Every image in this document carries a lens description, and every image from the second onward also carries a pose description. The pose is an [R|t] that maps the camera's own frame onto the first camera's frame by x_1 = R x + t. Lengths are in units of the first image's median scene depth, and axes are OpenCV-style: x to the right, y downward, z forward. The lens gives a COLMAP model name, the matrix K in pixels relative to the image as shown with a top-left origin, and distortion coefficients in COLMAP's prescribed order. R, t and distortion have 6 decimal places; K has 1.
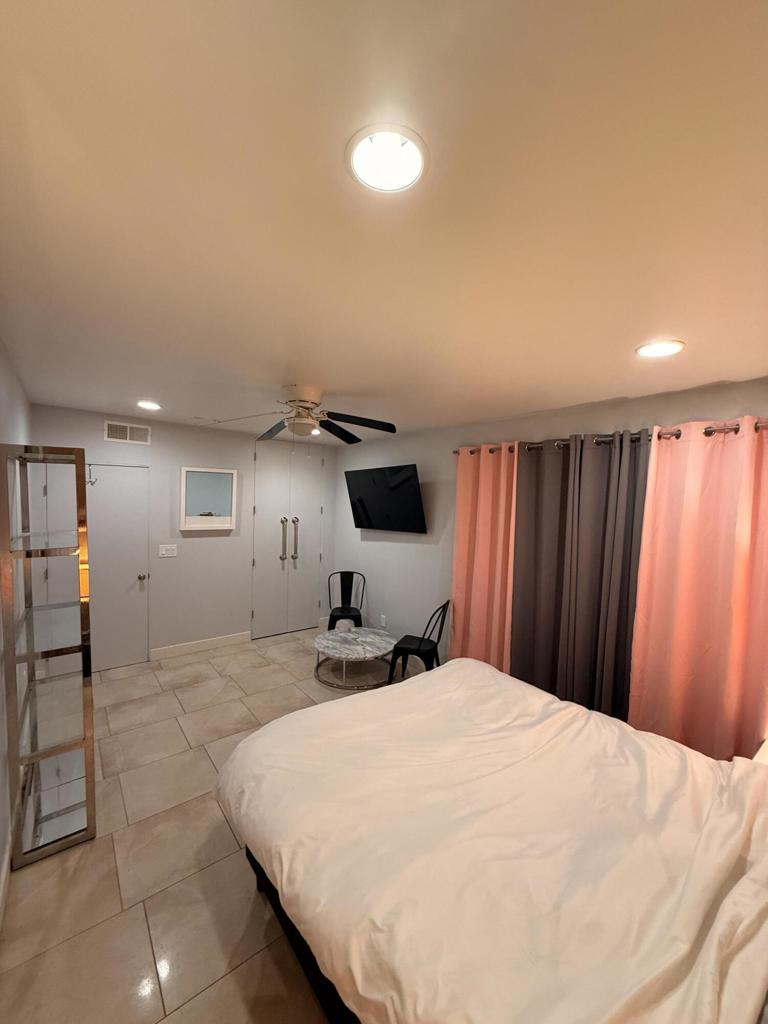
lens RADIAL K [[405.8, 0, 384.1], [0, 405.8, 515.6], [0, 0, 1]] dist [-0.001698, 0.000530]
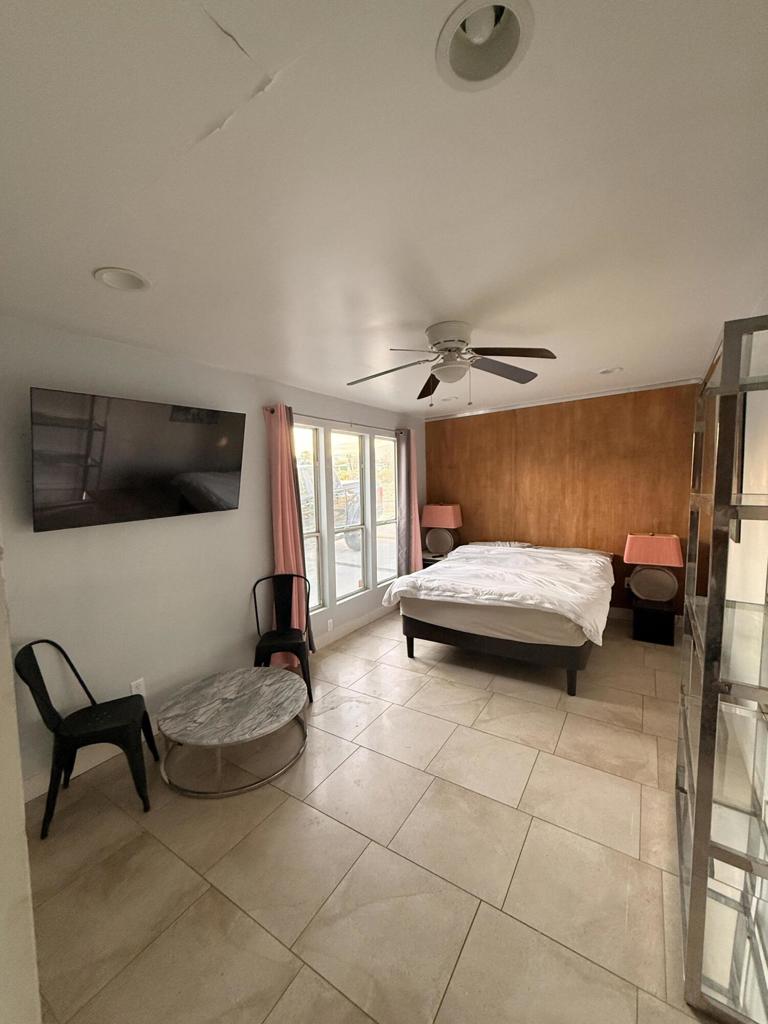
lens RADIAL K [[405.8, 0, 380.8], [0, 405.8, 516.9], [0, 0, 1]] dist [-0.001698, 0.000530]
pose [[-0.323376, -0.093837, 0.941606, -0.656216], [0.062929, 0.990736, 0.120344, -0.012762], [-0.944176, 0.098171, -0.314475, 0.935887]]
